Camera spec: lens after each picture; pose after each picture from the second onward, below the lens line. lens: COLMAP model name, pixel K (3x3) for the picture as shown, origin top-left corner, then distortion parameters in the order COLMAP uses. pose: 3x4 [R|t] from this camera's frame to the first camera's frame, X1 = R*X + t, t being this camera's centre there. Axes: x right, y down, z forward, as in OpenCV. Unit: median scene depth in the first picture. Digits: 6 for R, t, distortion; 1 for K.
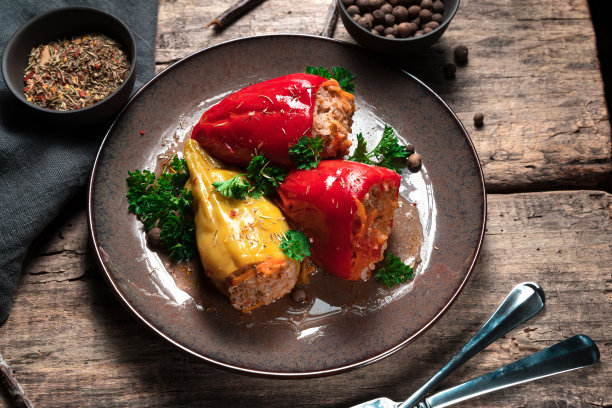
lens RADIAL K [[970.3, 0, 306.0], [0, 970.3, 204.0], [0, 0, 1]] dist [0.030765, 0.126166]
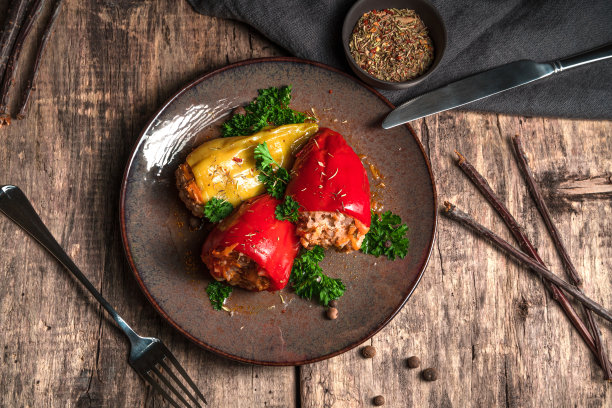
lens RADIAL K [[970.3, 0, 306.0], [0, 970.3, 204.0], [0, 0, 1]] dist [0.030765, 0.126166]
pose [[-0.044207, 0.966020, -0.254660, 0.296141], [-0.902343, 0.070788, 0.425165, -0.579998], [0.428745, 0.248586, 0.868552, -0.073893]]
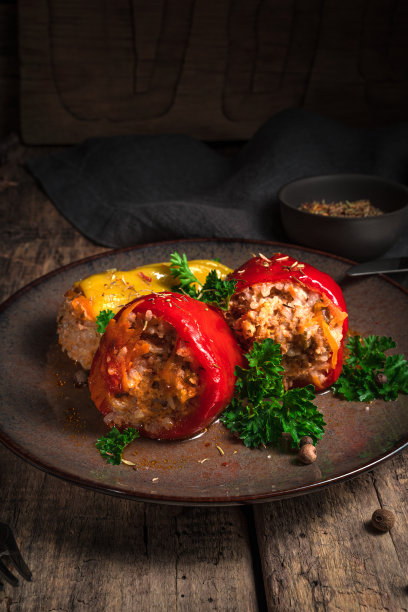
lens RADIAL K [[985.0, 0, 204.0], [0, 985.0, 306.0], [0, 0, 1]] dist [0.026737, 0.082238]
pose [[-0.013053, 0.485663, -0.874049, 0.708777], [-0.869535, 0.426077, 0.249734, -0.238867], [0.493699, 0.763276, 0.416739, 0.618170]]
